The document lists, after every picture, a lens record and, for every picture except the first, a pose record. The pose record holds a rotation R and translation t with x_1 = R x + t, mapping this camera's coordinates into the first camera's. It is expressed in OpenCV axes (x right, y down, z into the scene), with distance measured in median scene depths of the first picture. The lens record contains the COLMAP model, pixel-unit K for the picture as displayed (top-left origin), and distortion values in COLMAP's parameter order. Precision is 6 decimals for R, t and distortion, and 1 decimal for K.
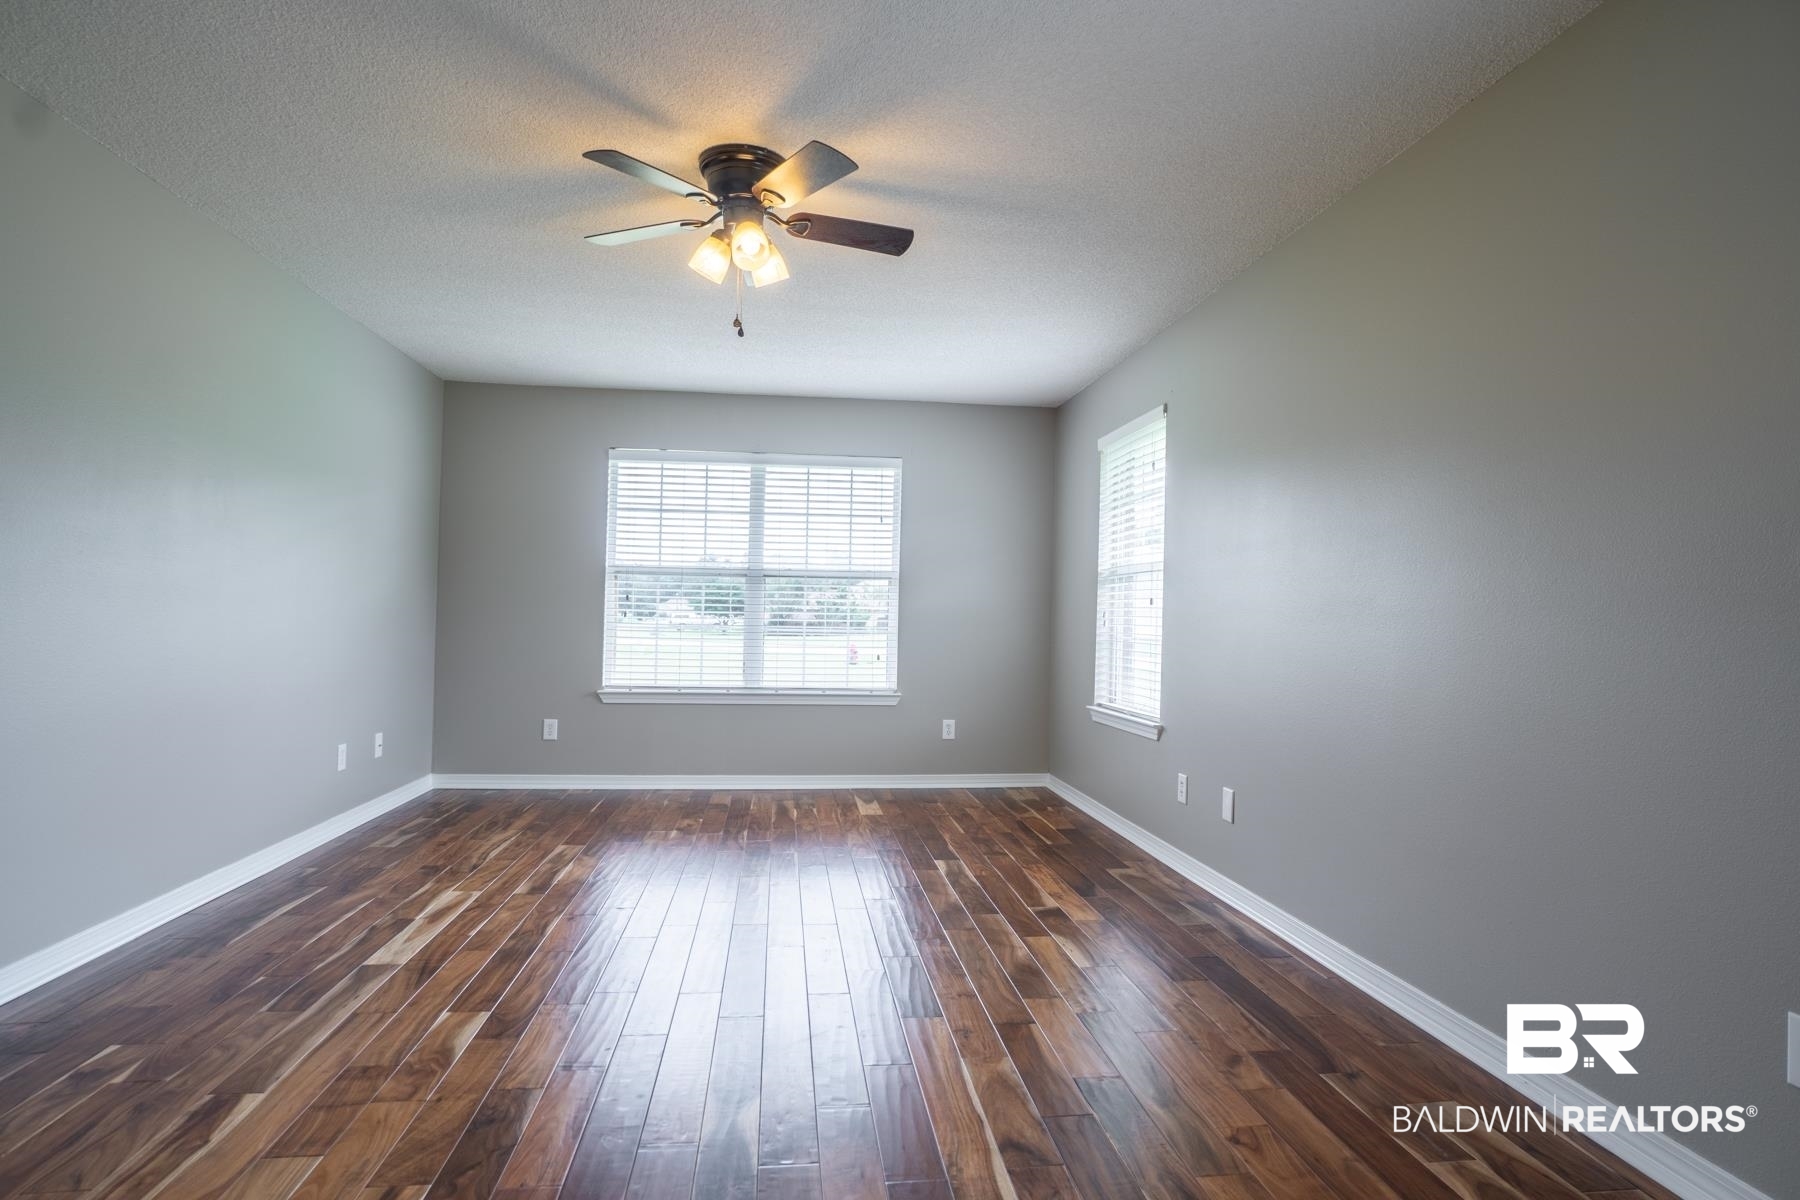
lens RADIAL K [[930.1, 0, 889.5], [0, 930.1, 600.8], [0, 0, 1]] dist [-0.037980, 0.020616]
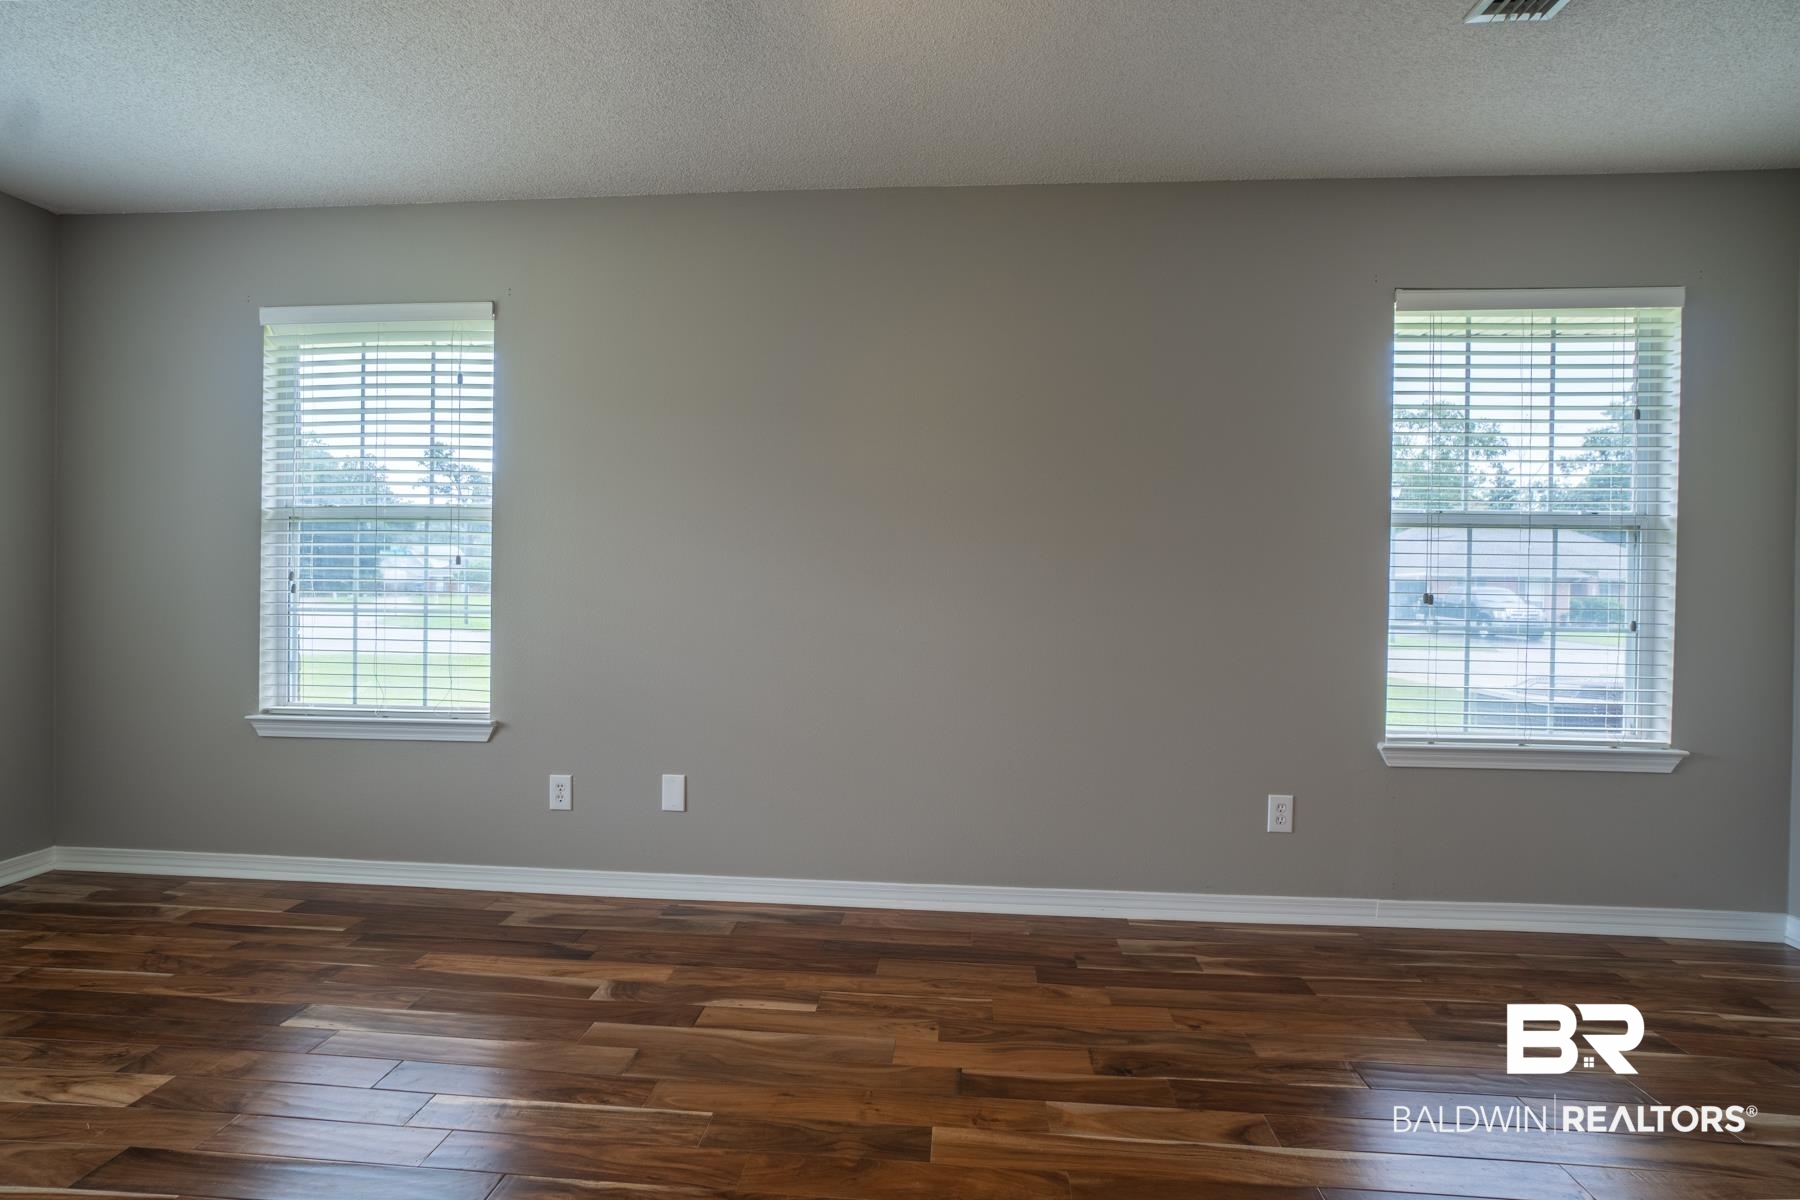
lens RADIAL K [[930.1, 0, 889.5], [0, 930.1, 600.8], [0, 0, 1]] dist [-0.037980, 0.020616]
pose [[0.200948, -0.029011, 0.979172, -0.321055], [-0.025403, 0.999071, 0.034813, -0.001030], [-0.979272, -0.031869, 0.200024, 0.430050]]
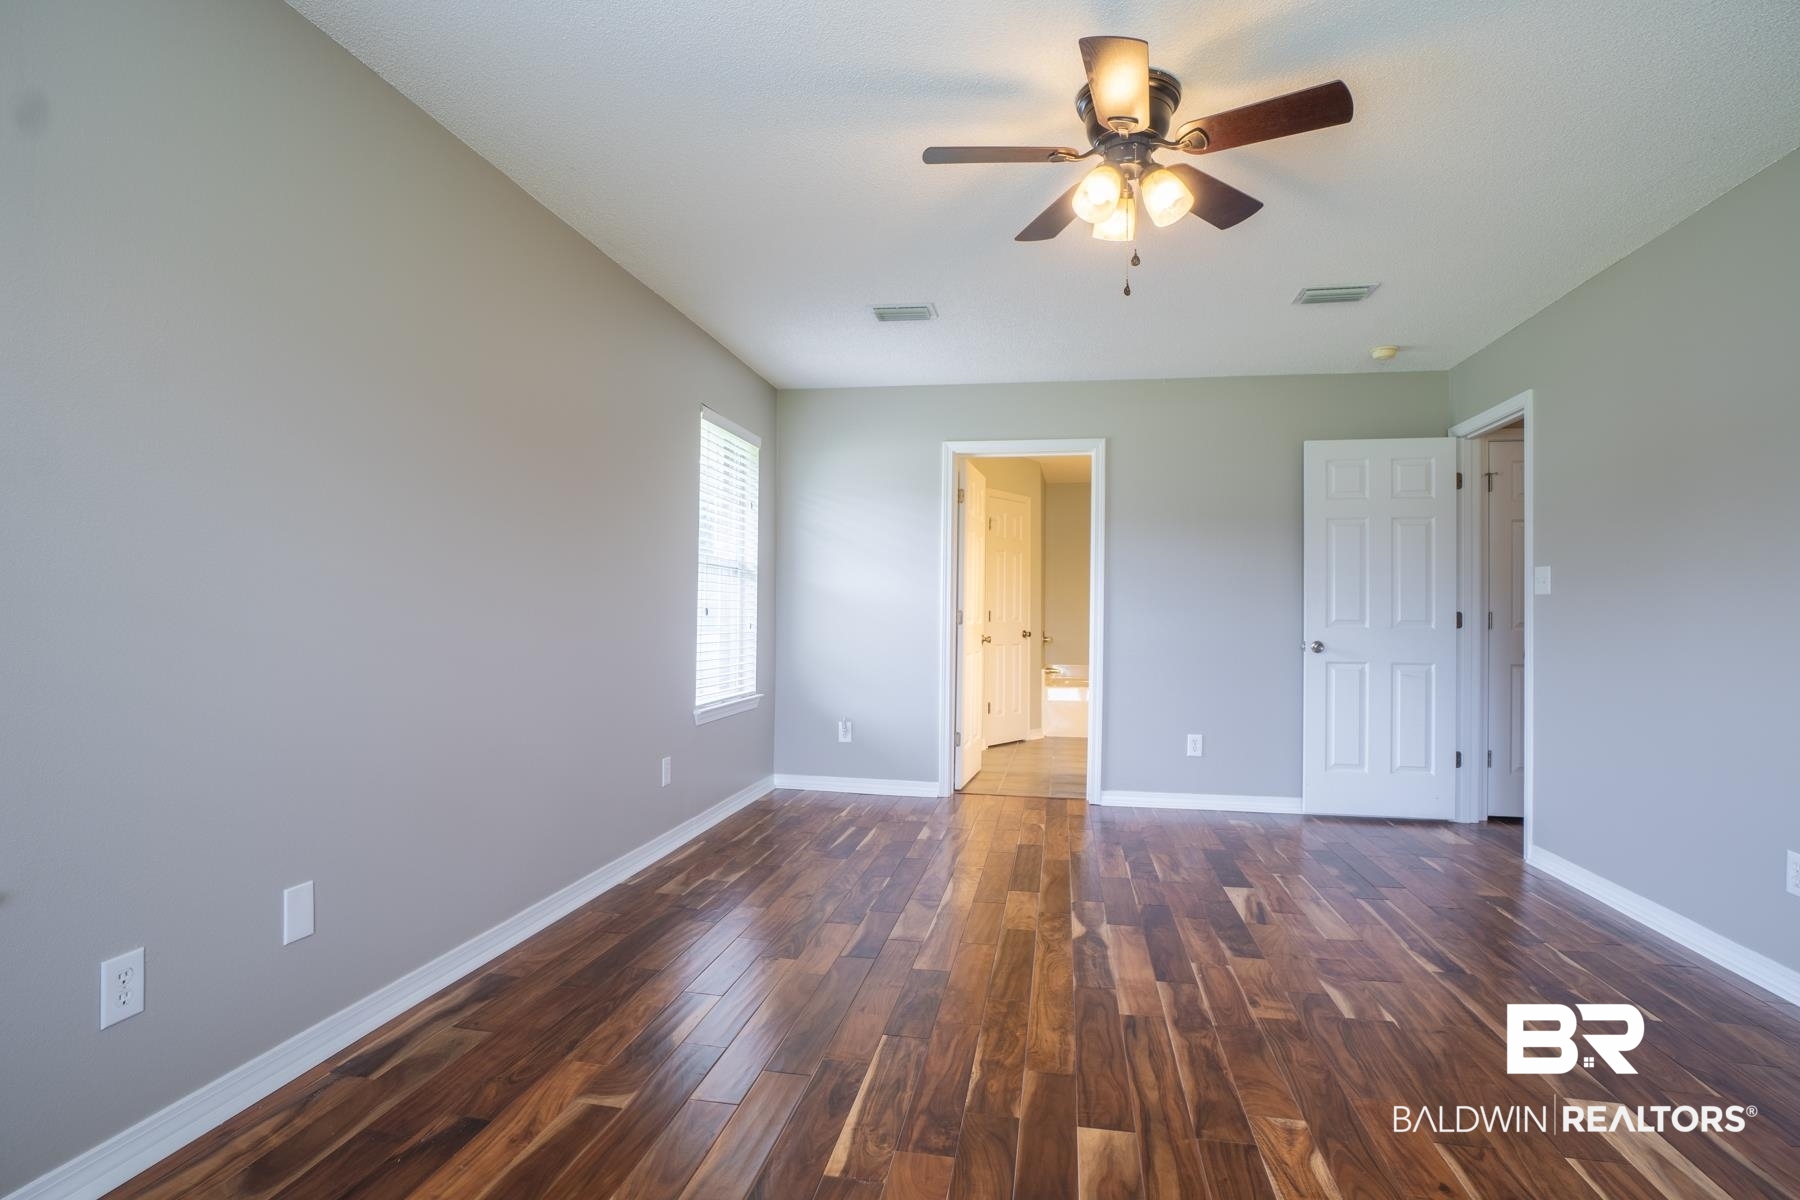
lens RADIAL K [[930.1, 0, 889.5], [0, 930.1, 600.8], [0, 0, 1]] dist [-0.037980, 0.020616]
pose [[-0.954499, -0.028325, 0.296867, -0.113508], [-0.037265, 0.999005, -0.024498, 0.014989], [-0.295878, -0.034446, -0.954604, 1.007322]]
